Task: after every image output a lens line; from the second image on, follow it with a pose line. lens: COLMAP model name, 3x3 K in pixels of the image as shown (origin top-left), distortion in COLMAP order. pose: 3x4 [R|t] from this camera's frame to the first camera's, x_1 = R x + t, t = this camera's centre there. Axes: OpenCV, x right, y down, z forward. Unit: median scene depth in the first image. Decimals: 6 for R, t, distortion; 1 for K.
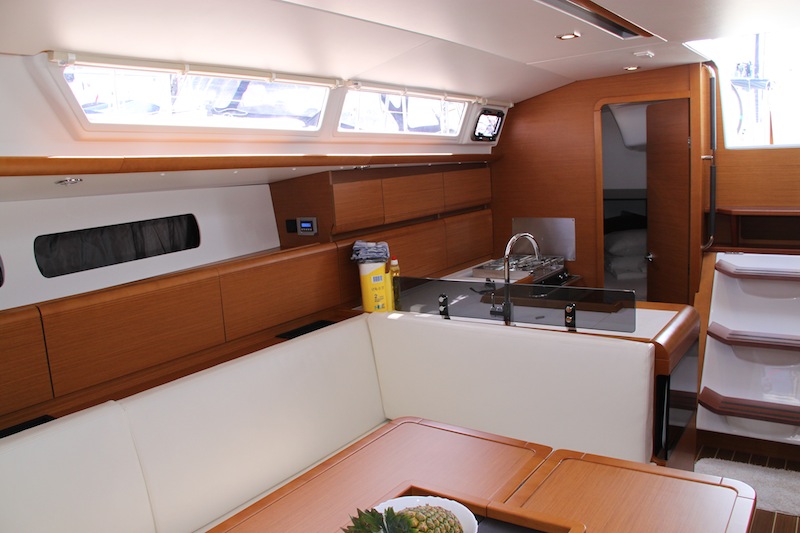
lens RADIAL K [[660.9, 0, 419.2], [0, 660.9, 259.7], [0, 0, 1]] dist [-0.156797, 0.104436]
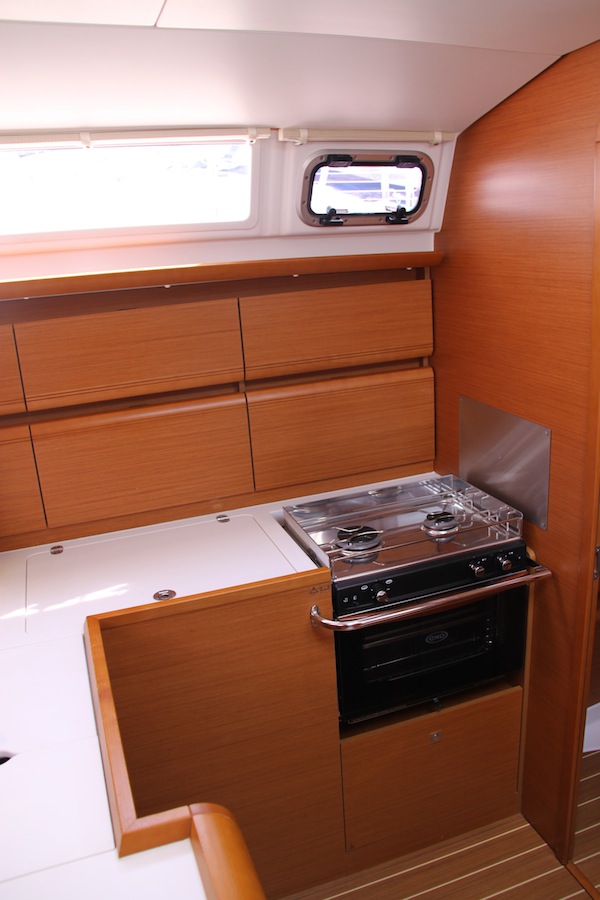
lens RADIAL K [[743.5, 0, 300.0], [0, 743.5, 449.8], [0, 0, 1]] dist [-0.156797, 0.104436]
pose [[0.813487, 0.145021, -0.563212, 0.400820], [-0.063714, 0.984806, 0.161549, -0.117451], [0.578082, -0.095534, 0.810367, 0.606827]]
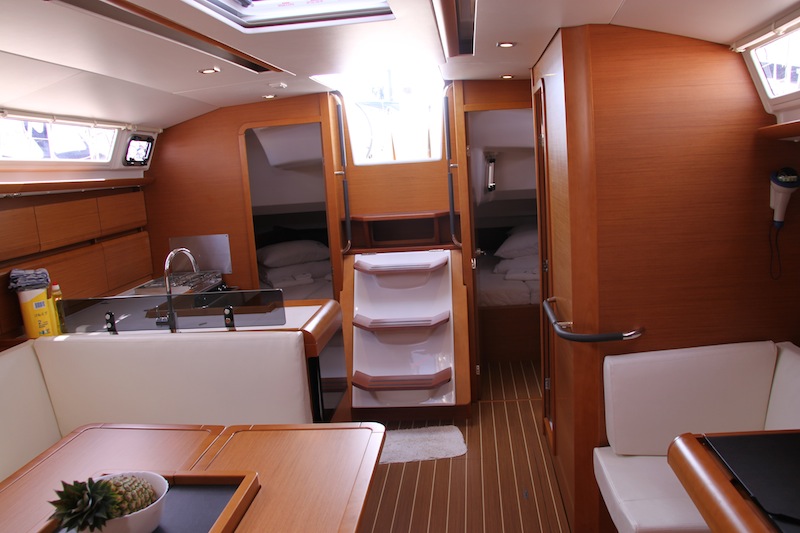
lens RADIAL K [[660.9, 0, 398.9], [0, 660.9, 273.4], [0, 0, 1]] dist [-0.156797, 0.104436]
pose [[0.885992, -0.085839, 0.455686, -0.012504], [0.091667, 0.995746, 0.009343, 0.019620], [-0.454549, 0.033493, 0.890092, -0.101523]]
